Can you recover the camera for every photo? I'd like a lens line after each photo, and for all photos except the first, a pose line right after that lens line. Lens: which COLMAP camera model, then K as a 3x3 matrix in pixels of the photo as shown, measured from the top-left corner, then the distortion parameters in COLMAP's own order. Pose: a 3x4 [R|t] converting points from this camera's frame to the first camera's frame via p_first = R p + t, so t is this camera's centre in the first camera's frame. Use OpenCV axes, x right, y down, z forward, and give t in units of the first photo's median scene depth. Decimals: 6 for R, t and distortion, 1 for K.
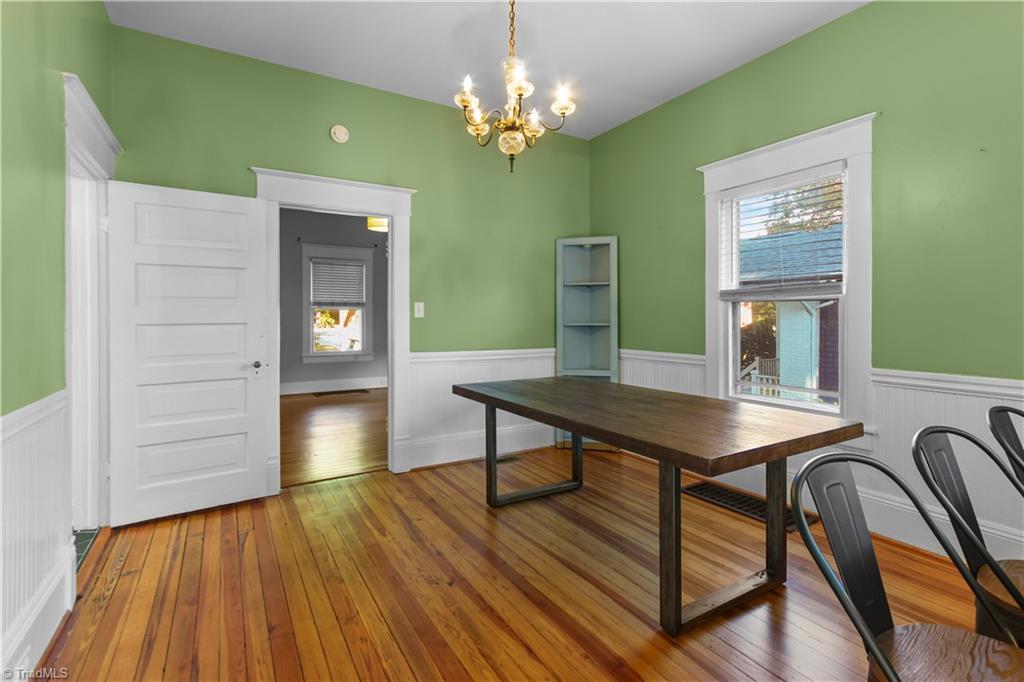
lens RADIAL K [[479.5, 0, 518.0], [0, 479.5, 316.4], [0, 0, 1]] dist [-0.002142, -0.000398]
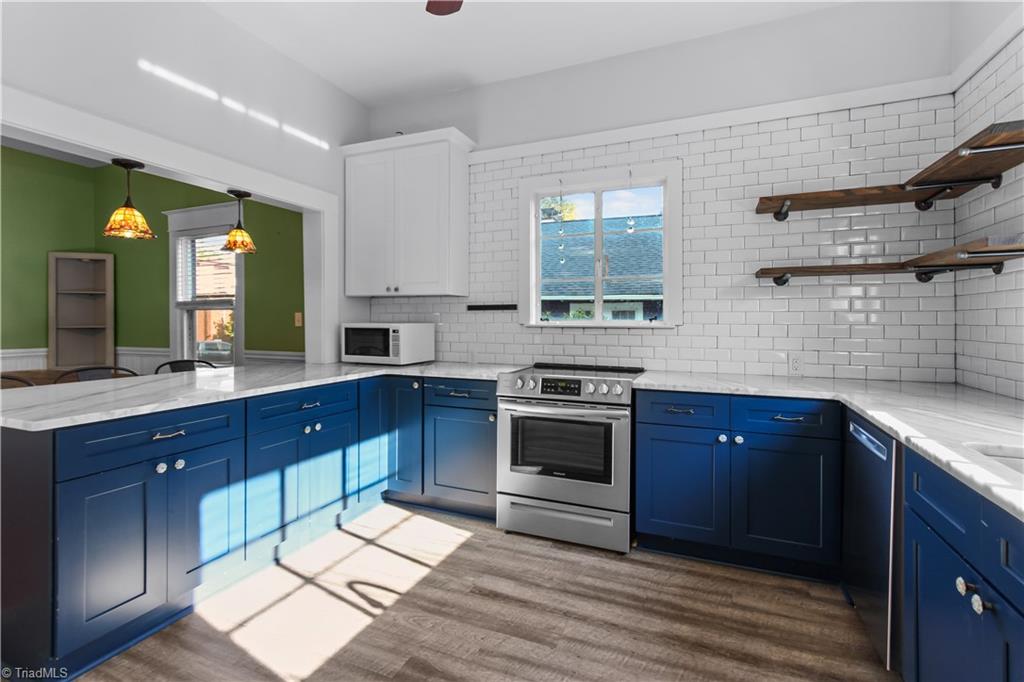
lens RADIAL K [[479.5, 0, 505.7], [0, 479.5, 321.4], [0, 0, 1]] dist [-0.002142, -0.000398]
pose [[0.818437, 0.000412, 0.574596, 0.323595], [0.000303, 0.999999, -0.001149, 0.004838], [-0.574596, 0.001114, 0.818437, -0.570965]]
